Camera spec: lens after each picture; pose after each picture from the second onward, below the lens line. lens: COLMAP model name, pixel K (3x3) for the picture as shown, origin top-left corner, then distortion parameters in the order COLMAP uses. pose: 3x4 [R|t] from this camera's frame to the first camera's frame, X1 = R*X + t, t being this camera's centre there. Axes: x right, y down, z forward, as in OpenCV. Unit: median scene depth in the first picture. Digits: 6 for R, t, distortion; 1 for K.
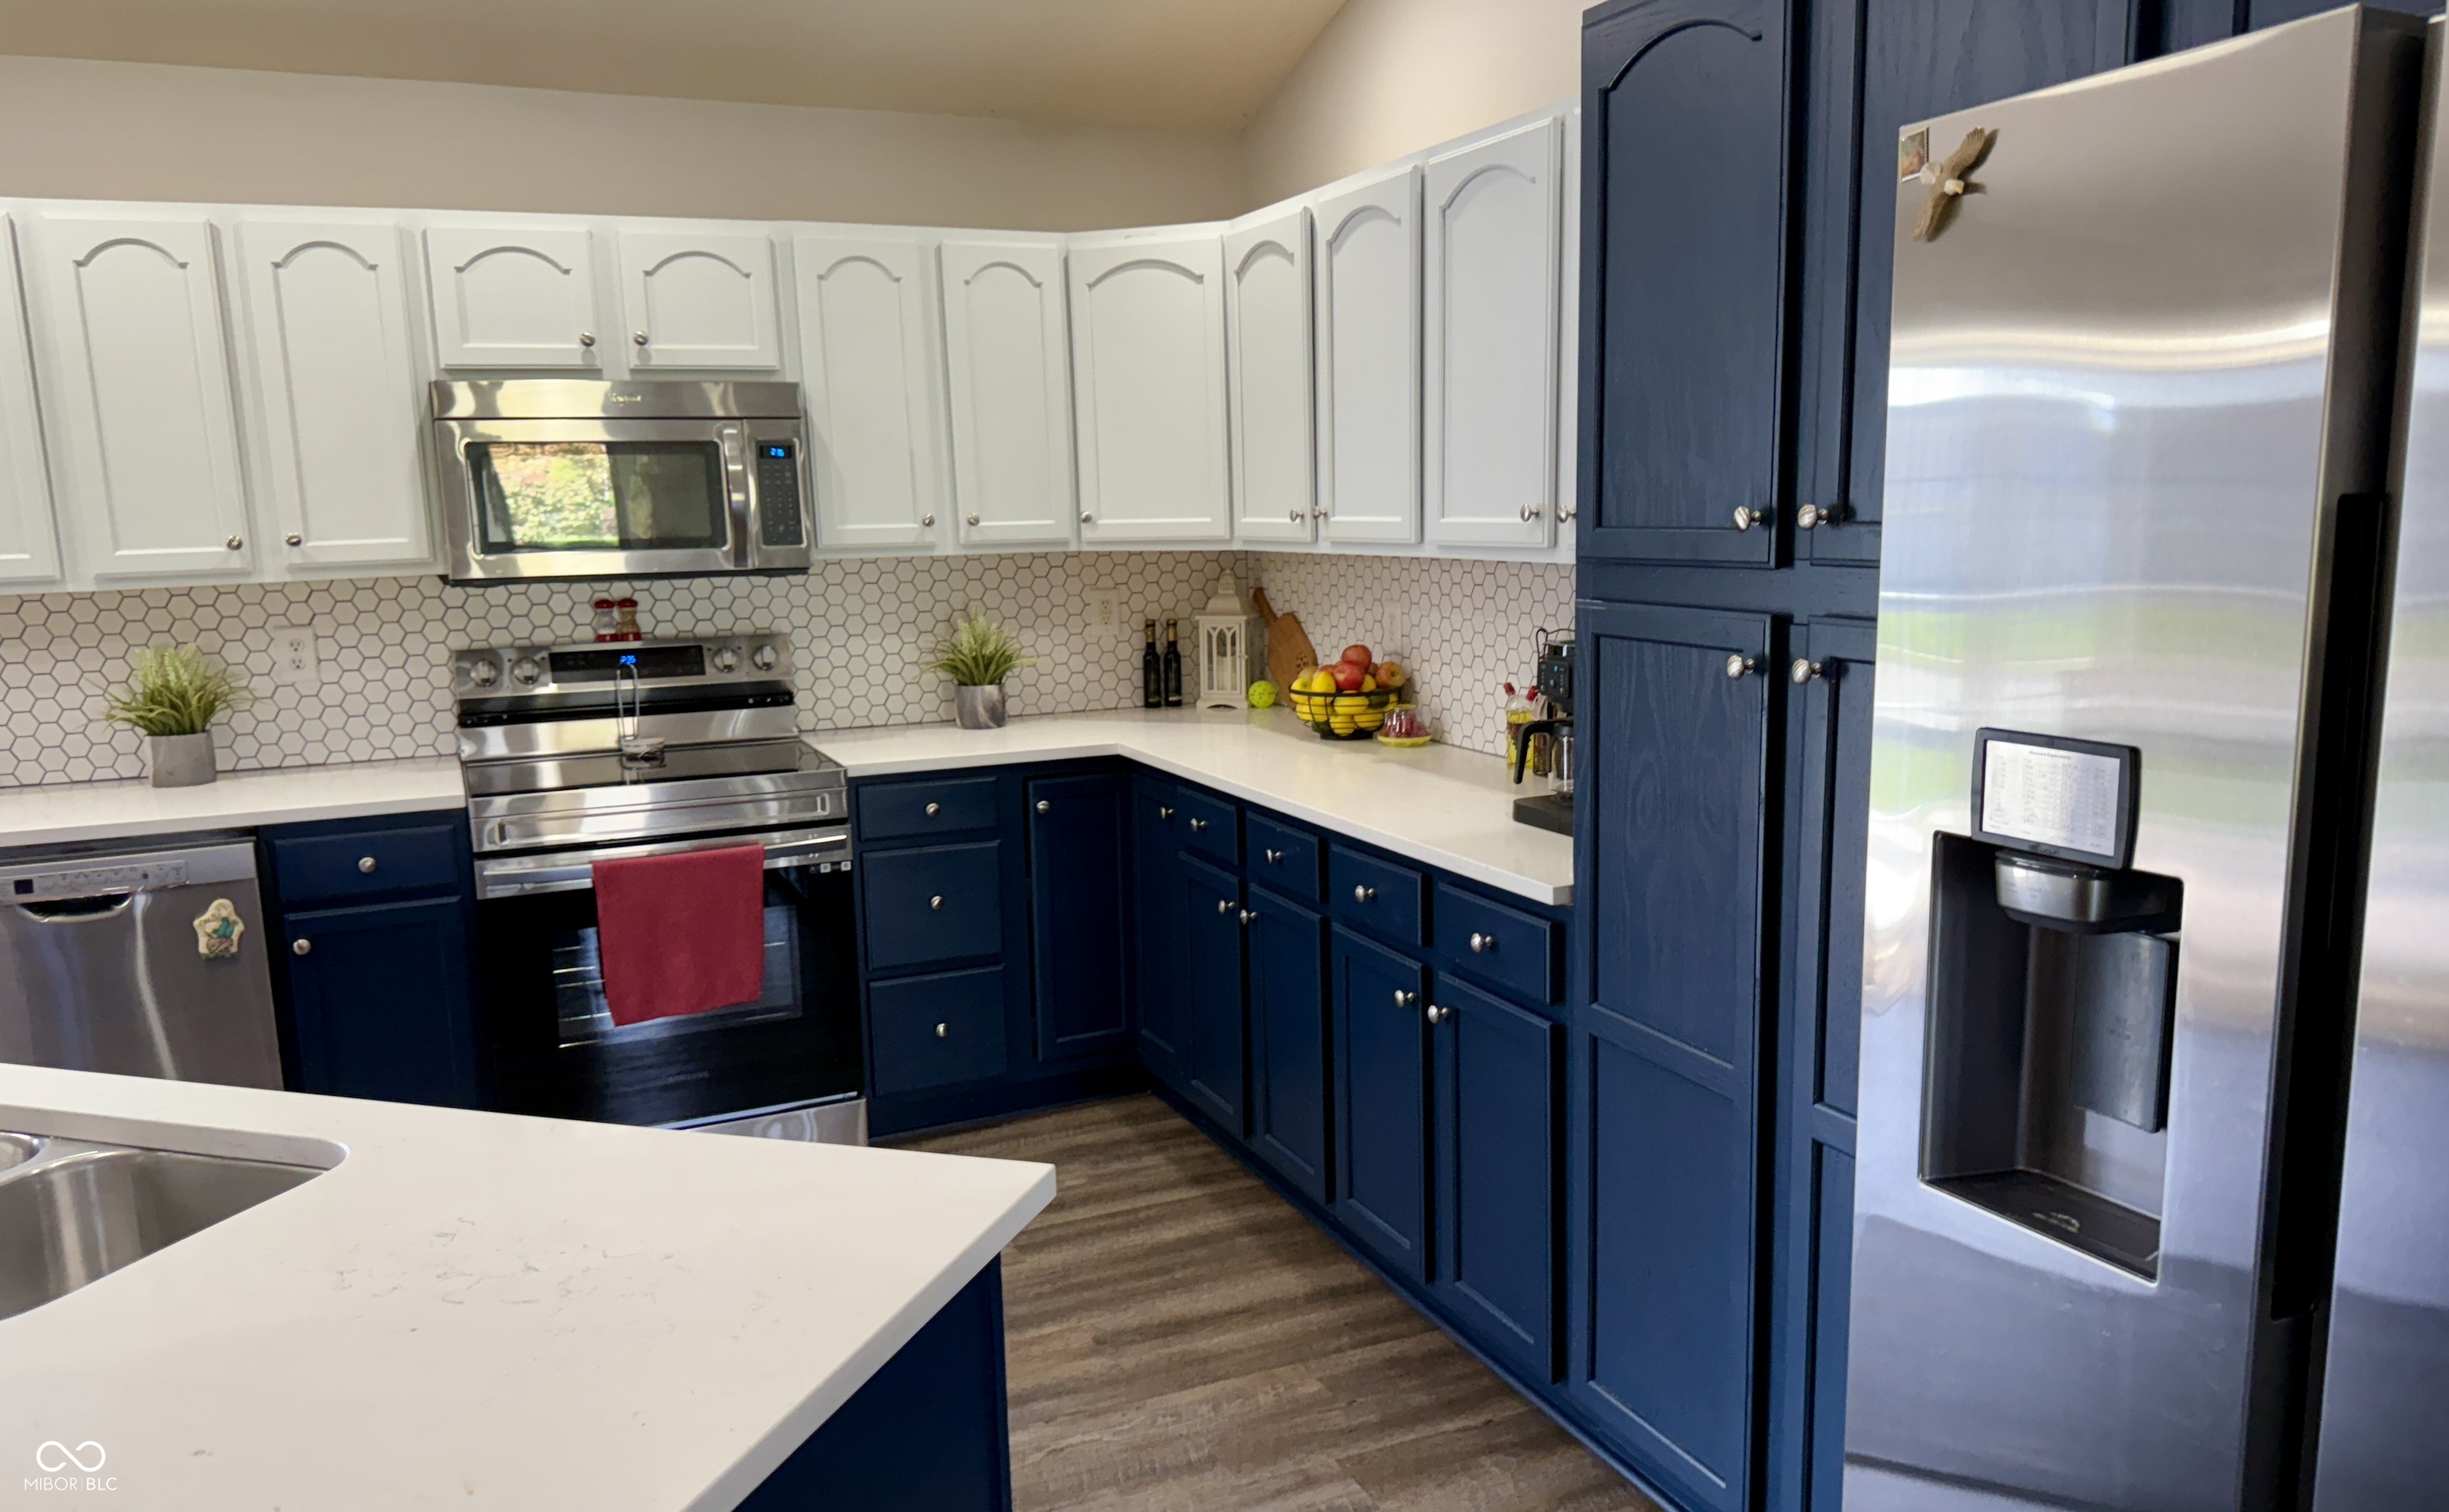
lens RADIAL K [[1750.5, 0, 1318.4], [0, 1750.5, 818.7], [0, 0, 1]] dist [-0.025268, -0.005731]
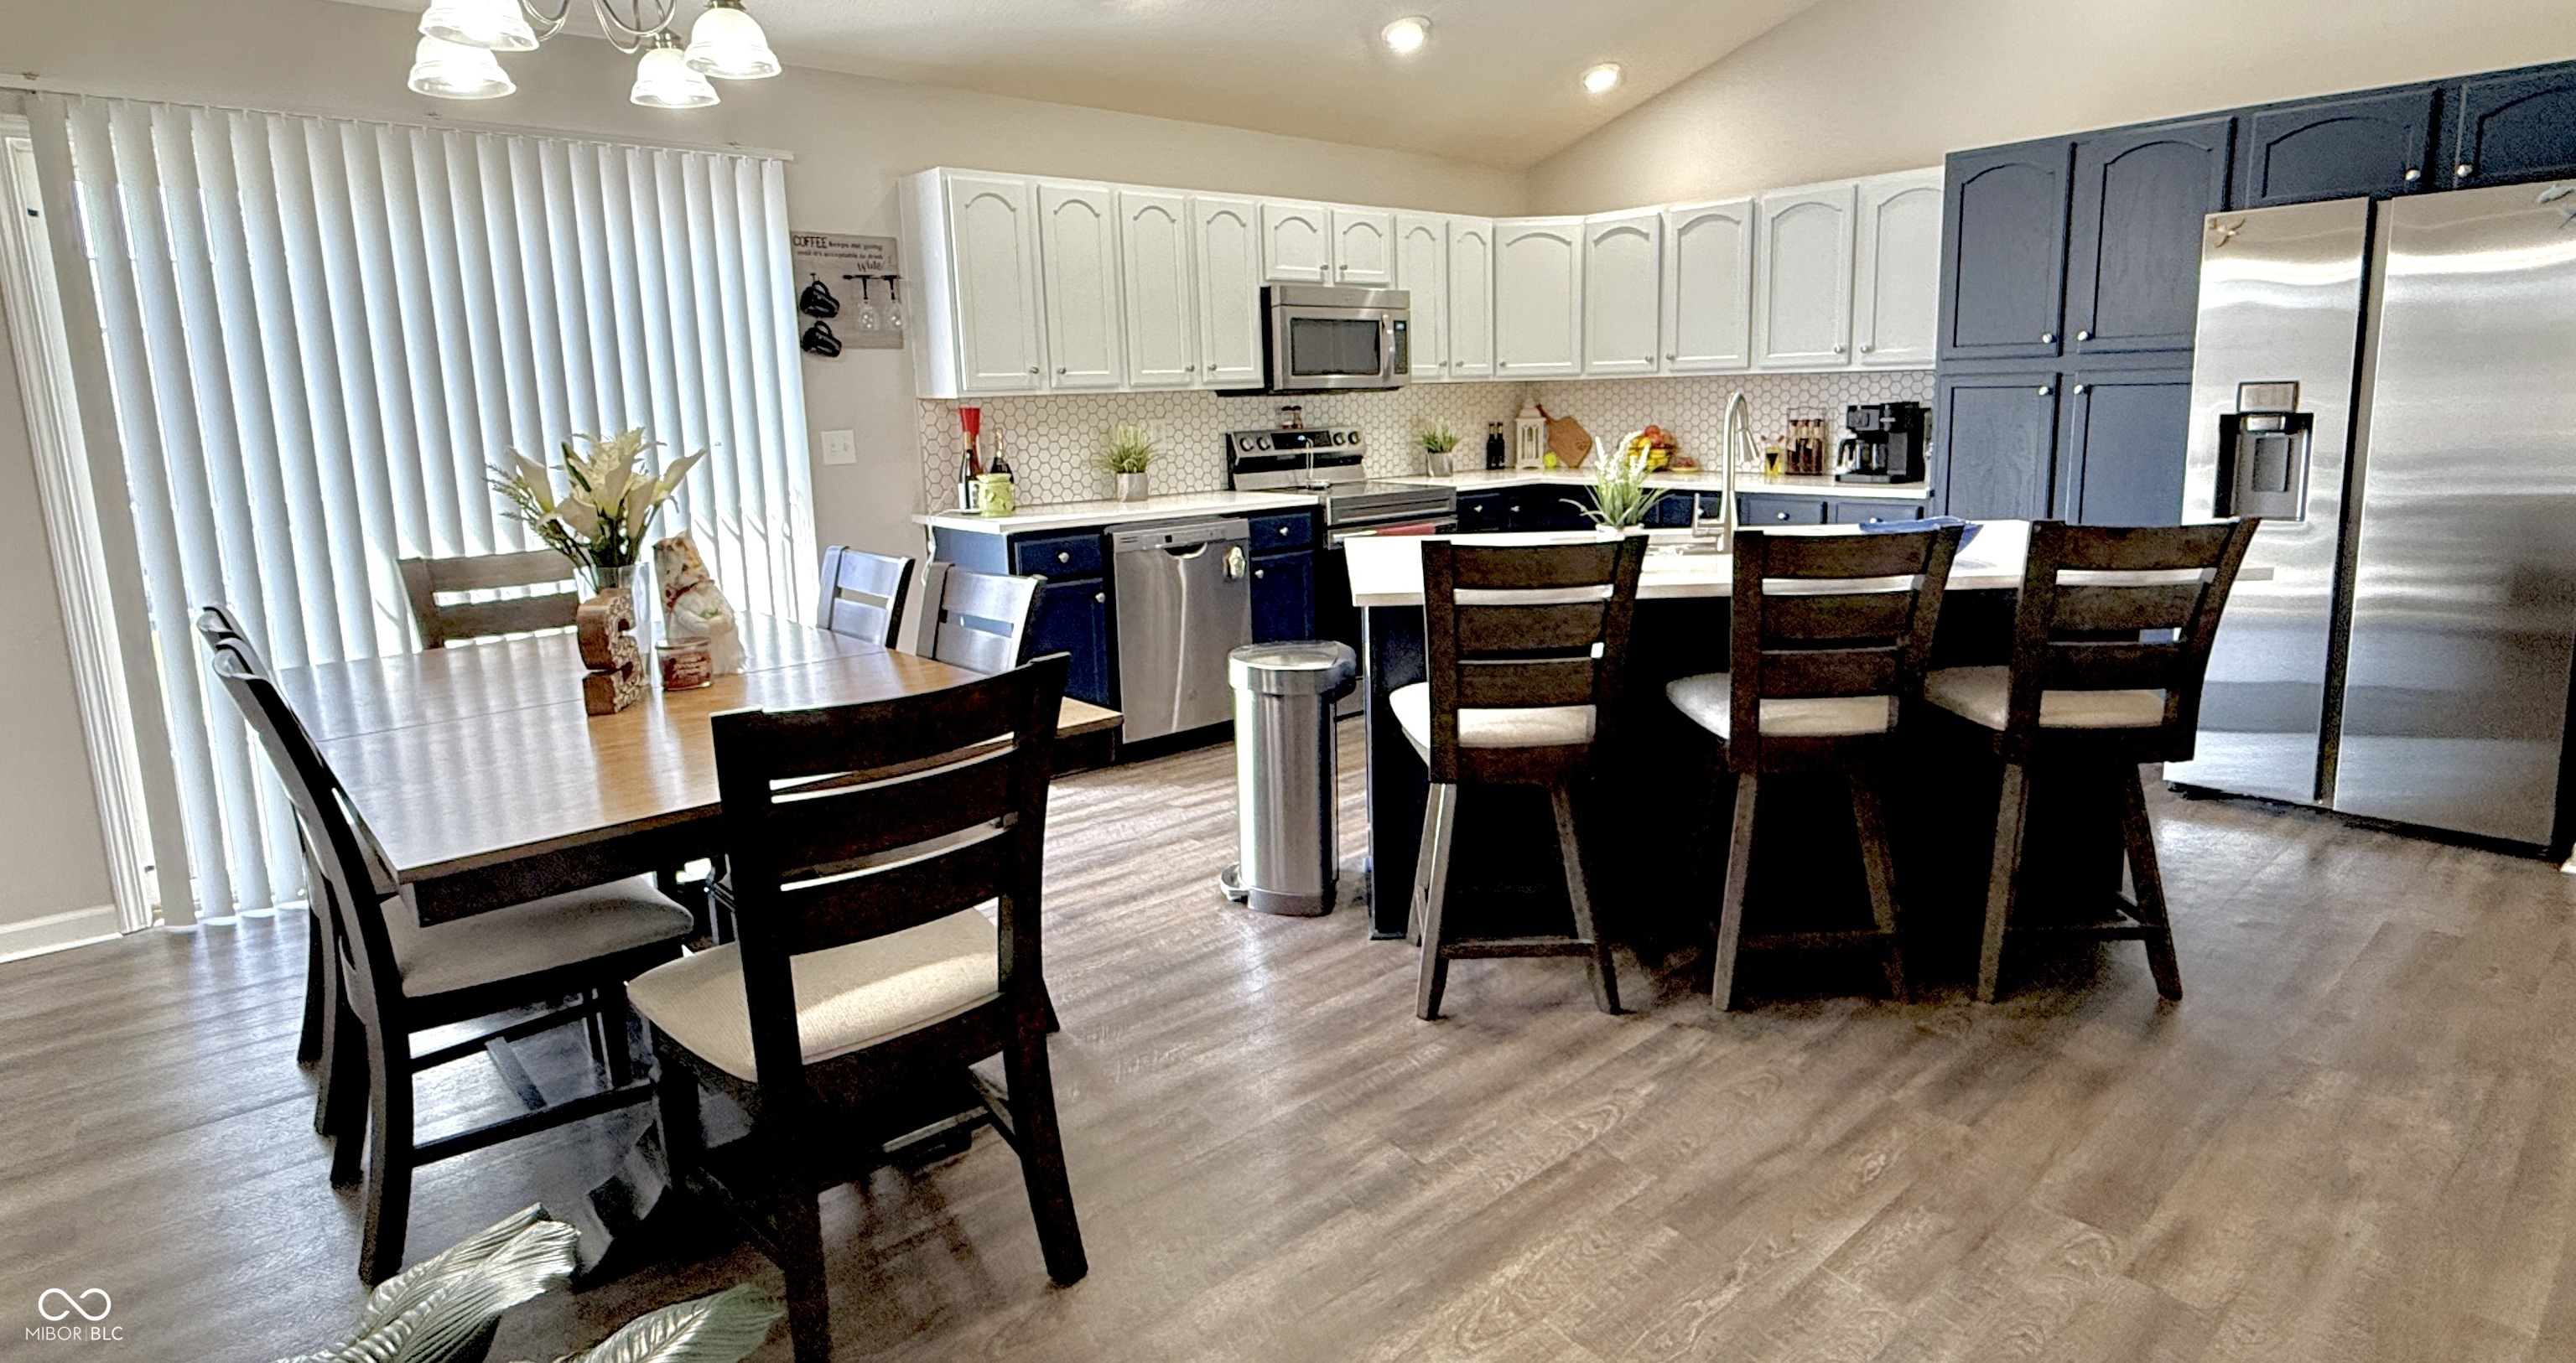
lens RADIAL K [[1380.6, 0, 1358.6], [0, 1380.6, 629.8], [0, 0, 1]] dist [0.001111, 0.000424]
pose [[0.958729, -0.054944, 0.278962, -0.787599], [0.059764, 0.998174, -0.008795, 0.134460], [-0.277970, 0.025104, 0.960262, -0.443277]]
